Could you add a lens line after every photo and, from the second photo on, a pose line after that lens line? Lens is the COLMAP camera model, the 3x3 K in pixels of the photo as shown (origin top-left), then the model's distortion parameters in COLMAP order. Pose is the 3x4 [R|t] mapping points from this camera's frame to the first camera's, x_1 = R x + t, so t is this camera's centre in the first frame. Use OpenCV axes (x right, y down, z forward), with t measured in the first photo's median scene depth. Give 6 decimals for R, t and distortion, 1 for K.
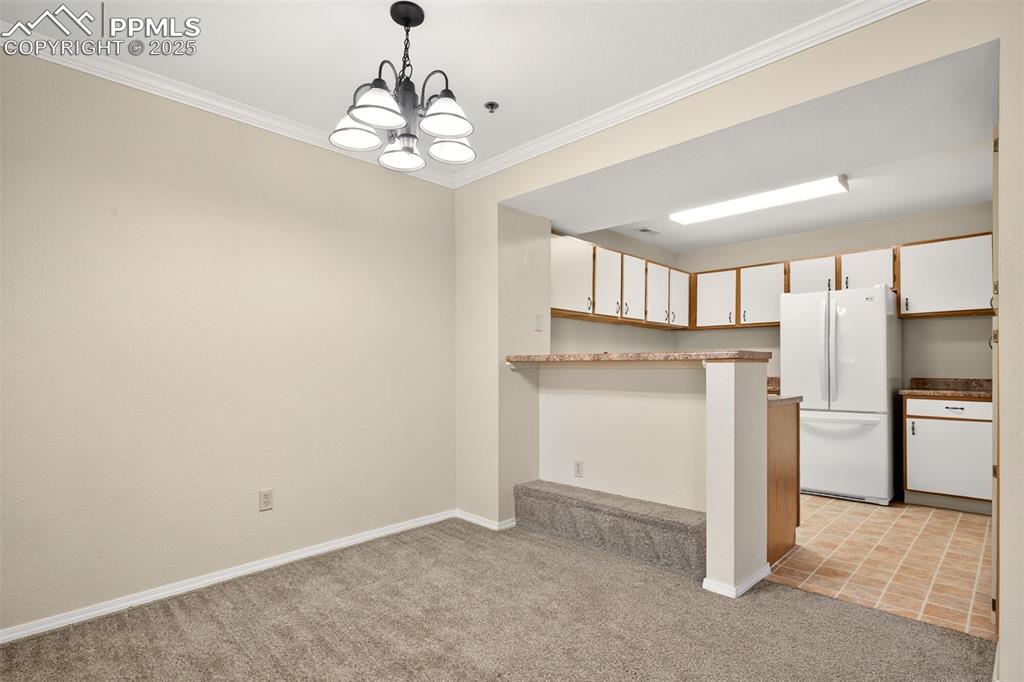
lens RADIAL K [[515.6, 0, 513.7], [0, 515.6, 363.2], [0, 0, 1]] dist [0.001436, -0.000442]
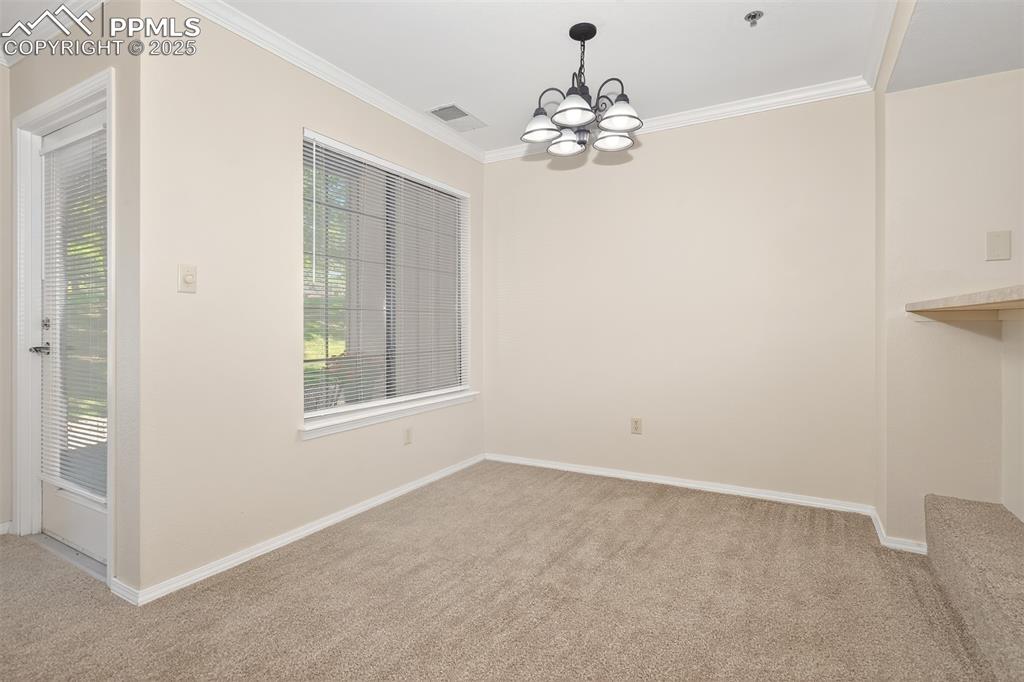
lens RADIAL K [[491.8, 0, 510.2], [0, 491.8, 327.2], [0, 0, 1]] dist [0.001176, -0.000001]
pose [[0.258422, 0.003001, -0.966027, 0.642370], [0.006441, 0.999968, 0.004830, 0.007792], [0.966011, -0.007470, 0.258394, 0.395941]]
